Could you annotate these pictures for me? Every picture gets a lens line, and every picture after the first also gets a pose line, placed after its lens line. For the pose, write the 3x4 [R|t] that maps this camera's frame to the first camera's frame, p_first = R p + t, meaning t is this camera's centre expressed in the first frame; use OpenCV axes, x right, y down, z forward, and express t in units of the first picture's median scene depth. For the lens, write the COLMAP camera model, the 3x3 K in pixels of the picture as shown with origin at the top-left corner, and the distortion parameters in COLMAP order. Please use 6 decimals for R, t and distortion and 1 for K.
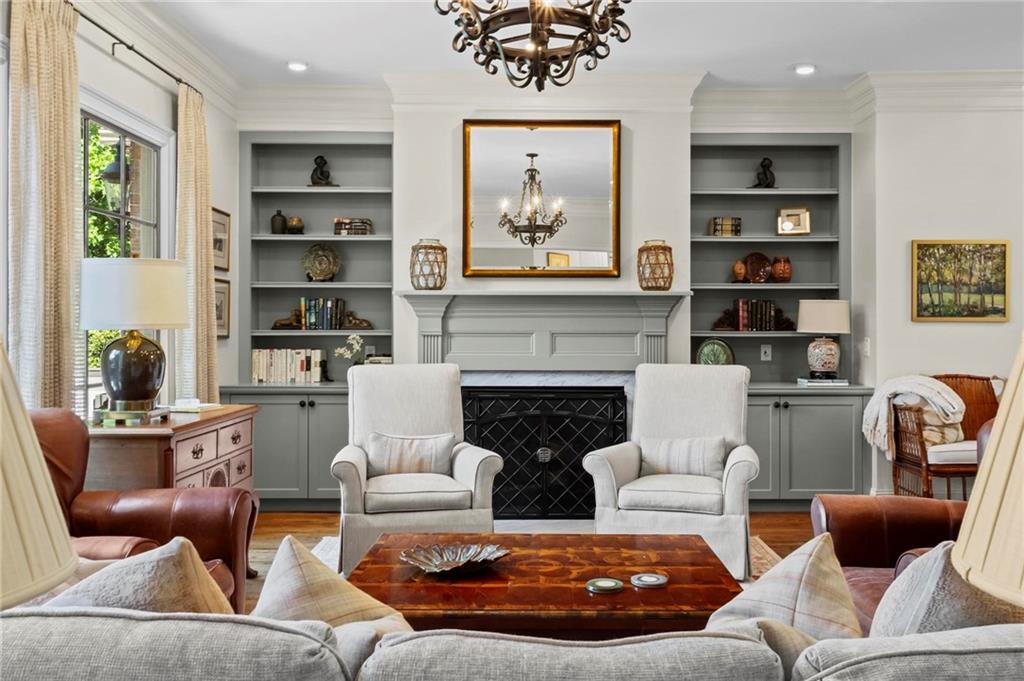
lens RADIAL K [[875.2, 0, 539.2], [0, 875.2, 327.8], [0, 0, 1]] dist [0.012665, 0.005712]
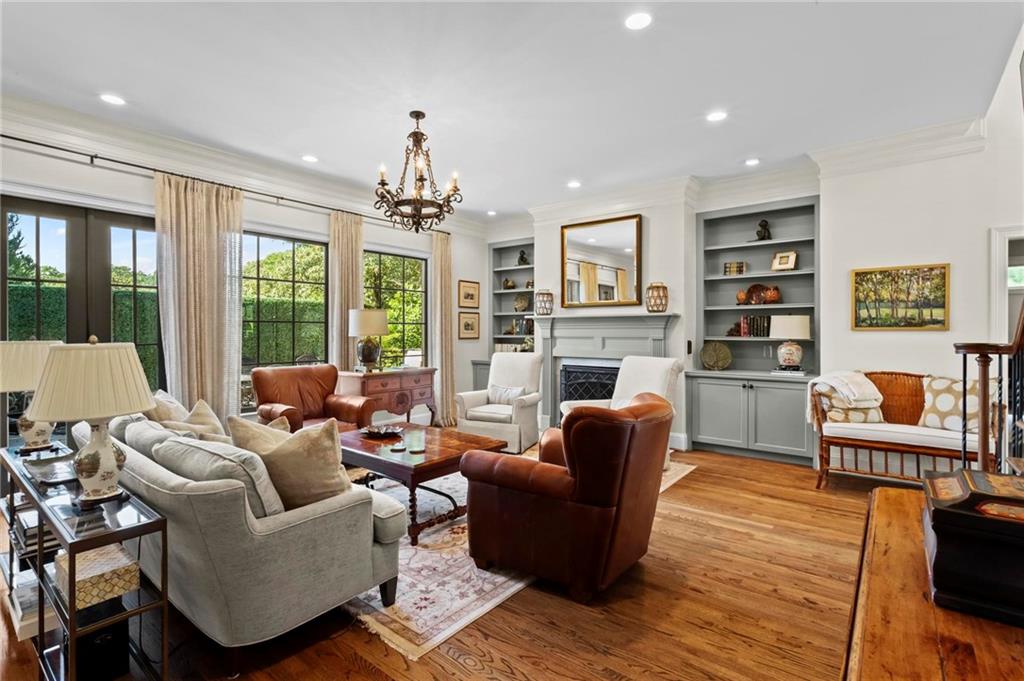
lens RADIAL K [[491.2, 0, 500.0], [0, 491.2, 337.5], [0, 0, 1]] dist [0.001028, 0.001956]
pose [[0.766250, 0.007312, -0.642501, 0.496866], [0.002505, 0.999894, 0.014366, -0.008758], [0.642538, -0.012618, 0.766150, 0.081465]]
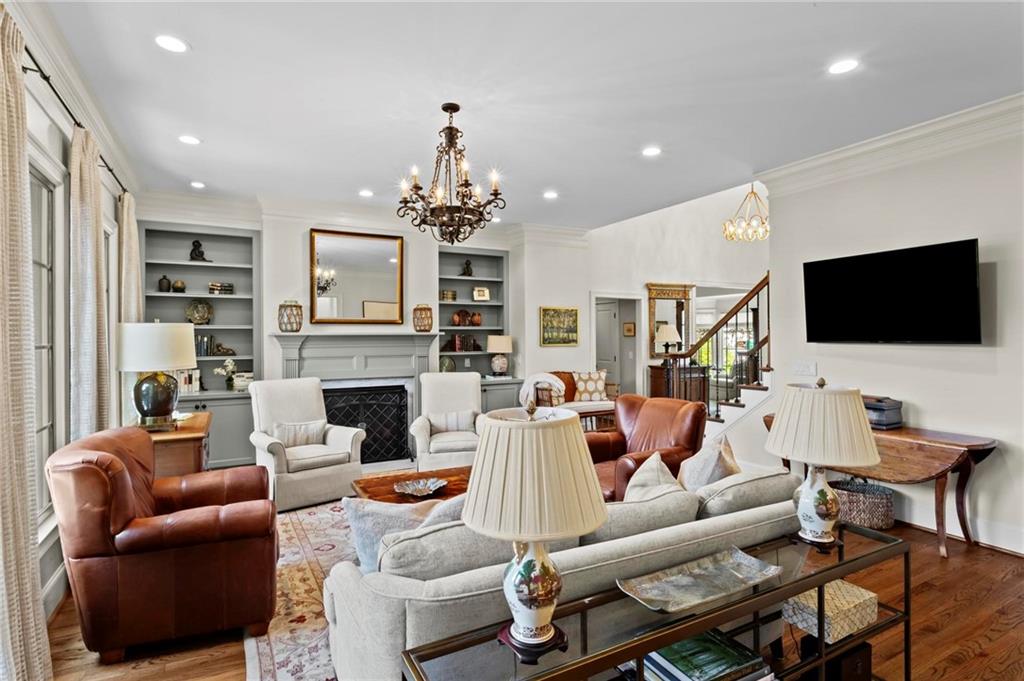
lens RADIAL K [[529.5, 0, 507.3], [0, 529.5, 340.1], [0, 0, 1]] dist [-0.002608, -0.000975]
pose [[0.879851, -0.009431, 0.475156, -0.232081], [0.005791, 0.999942, 0.009124, -0.033429], [-0.475214, -0.005276, 0.879854, -0.053598]]
